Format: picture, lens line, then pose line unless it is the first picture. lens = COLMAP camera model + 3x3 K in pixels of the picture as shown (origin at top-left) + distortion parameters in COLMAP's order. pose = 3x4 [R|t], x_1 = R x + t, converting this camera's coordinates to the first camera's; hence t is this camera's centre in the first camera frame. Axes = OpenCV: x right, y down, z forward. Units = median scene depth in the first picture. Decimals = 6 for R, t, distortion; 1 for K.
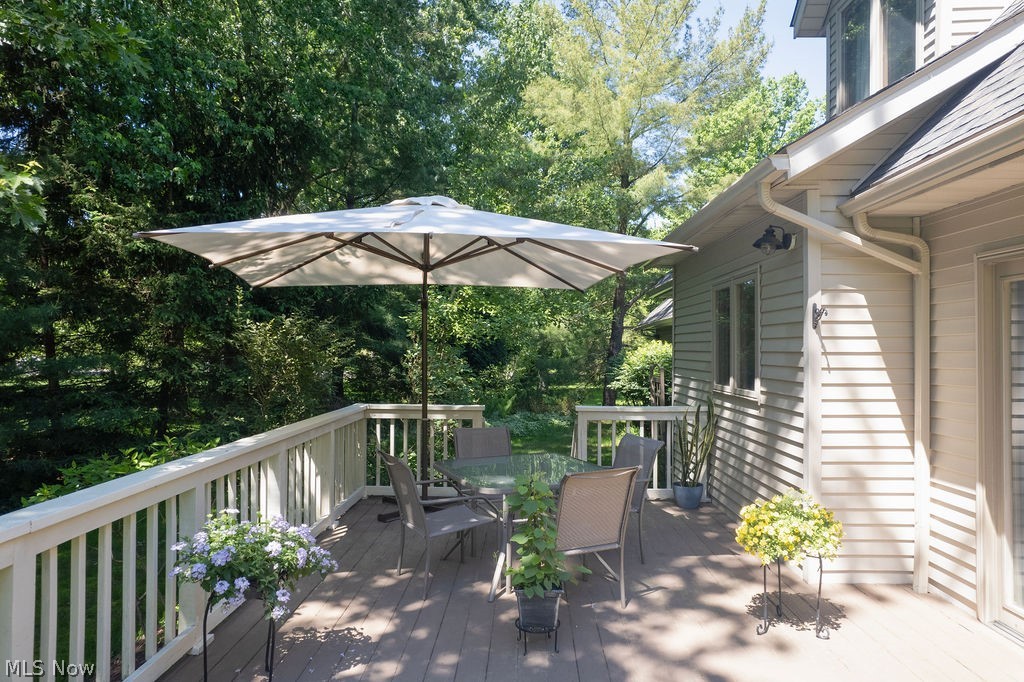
lens RADIAL K [[645.8, 0, 511.7], [0, 645.8, 341.3], [0, 0, 1]] dist [-0.037817, 0.019934]
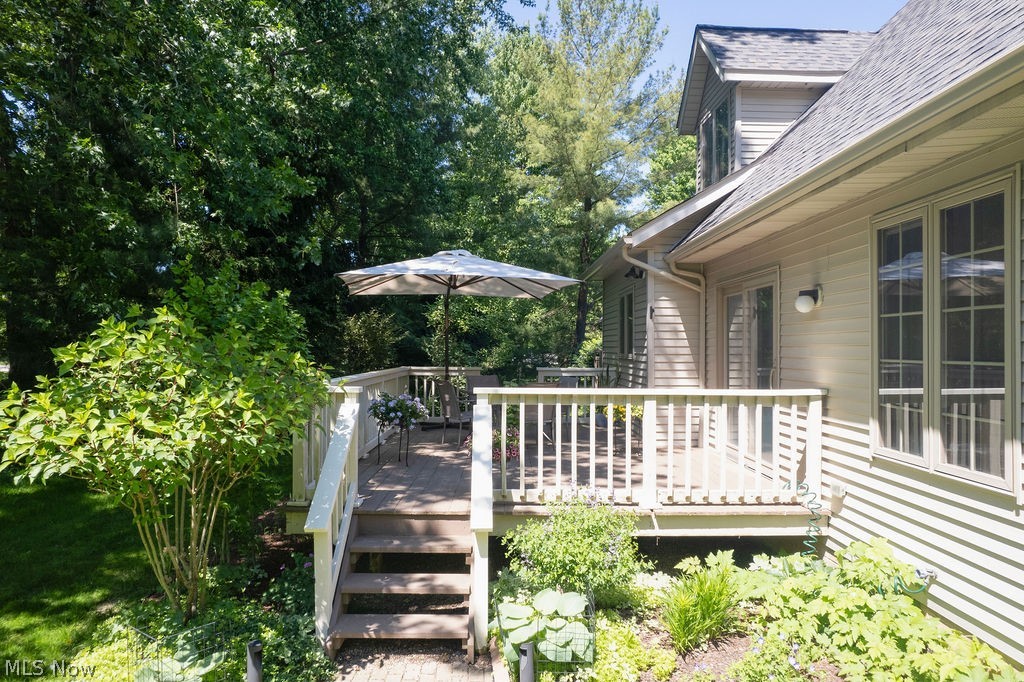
lens RADIAL K [[645.8, 0, 513.1], [0, 645.8, 339.3], [0, 0, 1]] dist [-0.037817, 0.019934]
pose [[0.999438, 0.000371, 0.033511, -0.027041], [-0.000316, 0.999999, -0.001666, 0.046389], [-0.033511, 0.001655, 0.999437, -0.968619]]
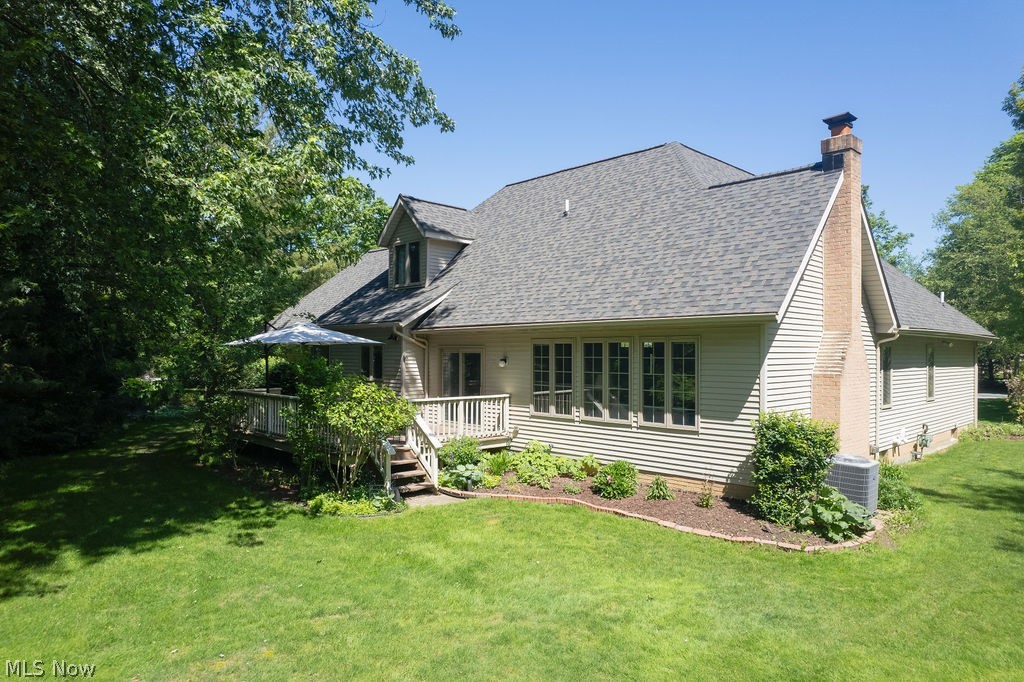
lens RADIAL K [[645.8, 0, 511.0], [0, 645.8, 344.1], [0, 0, 1]] dist [-0.037817, 0.019934]
pose [[0.711424, 0.002649, 0.702758, -1.788200], [-0.005735, 0.999981, 0.002037, -0.134408], [-0.702740, -0.005480, 0.711426, -2.221019]]
